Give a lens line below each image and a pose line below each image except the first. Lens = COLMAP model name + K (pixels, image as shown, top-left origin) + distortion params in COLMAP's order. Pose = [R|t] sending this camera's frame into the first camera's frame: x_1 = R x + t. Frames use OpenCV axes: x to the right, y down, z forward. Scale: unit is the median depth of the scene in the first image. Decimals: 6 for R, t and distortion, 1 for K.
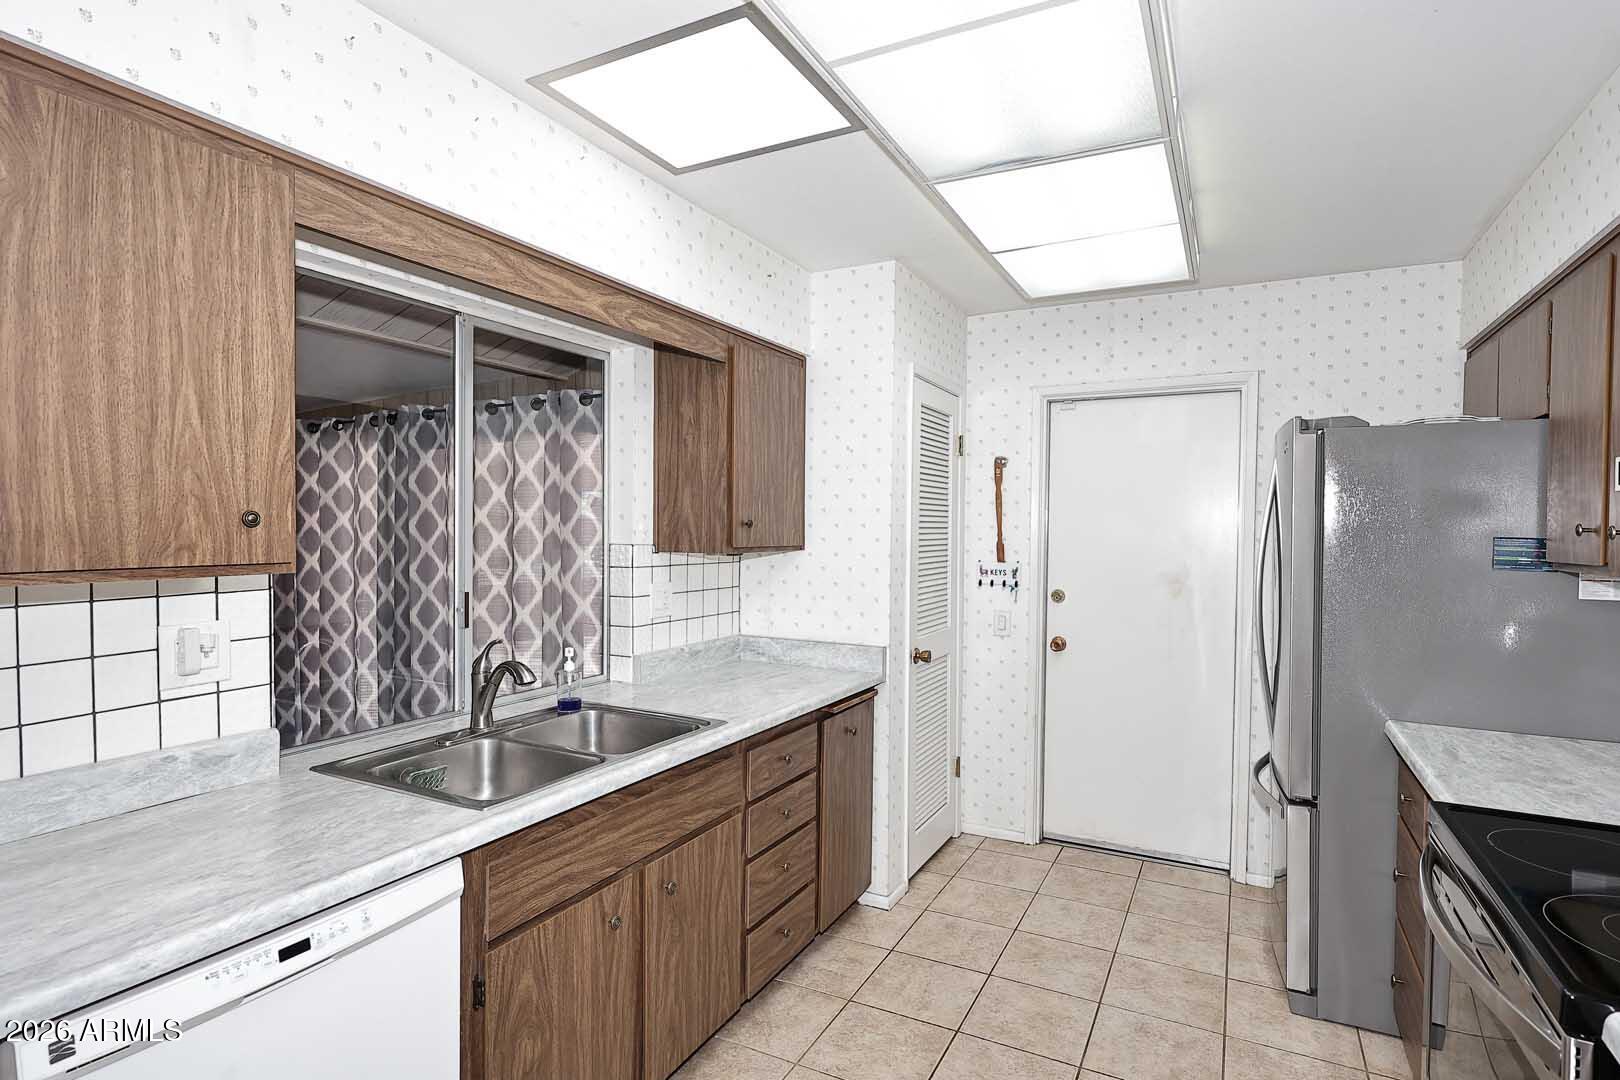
lens RADIAL K [[830.1, 0, 818.6], [0, 830.1, 543.1], [0, 0, 1]] dist [0.001234, 0.000544]
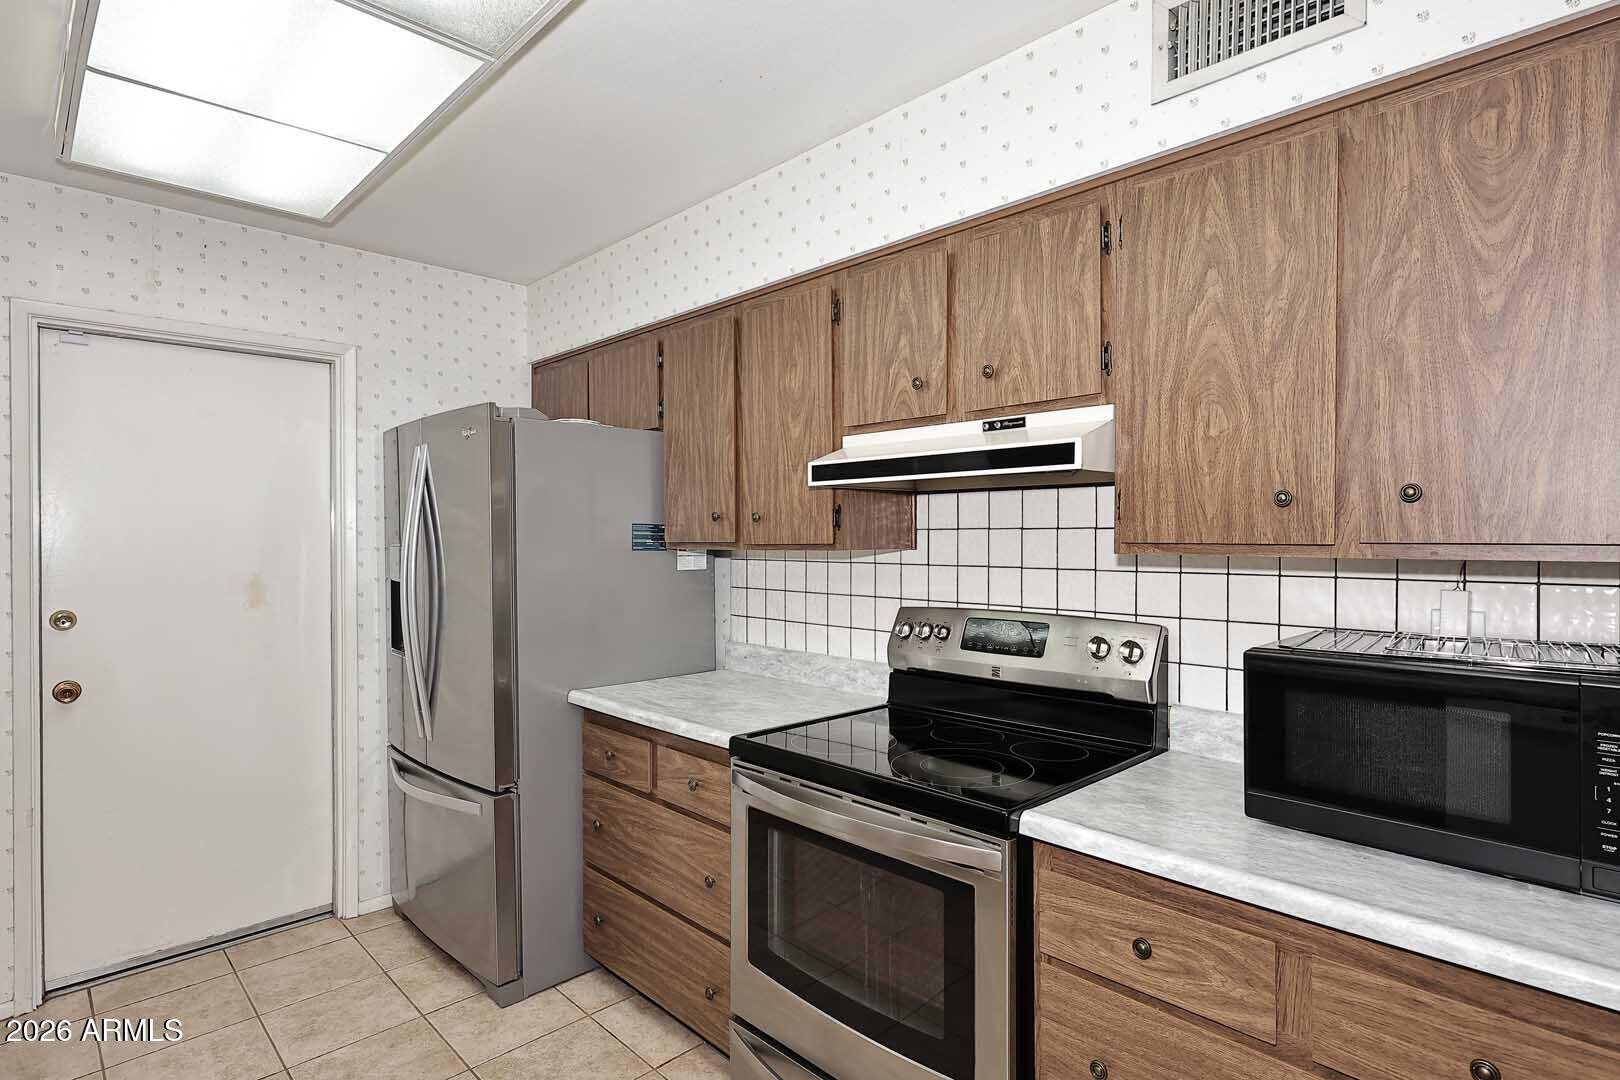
lens RADIAL K [[830.1, 0, 818.6], [0, 830.1, 543.1], [0, 0, 1]] dist [0.001234, 0.000544]
pose [[0.313158, -0.016422, 0.949559, -0.178814], [0.023311, 0.999682, 0.009600, 0.011017], [-0.949415, 0.019129, 0.313441, 0.245430]]
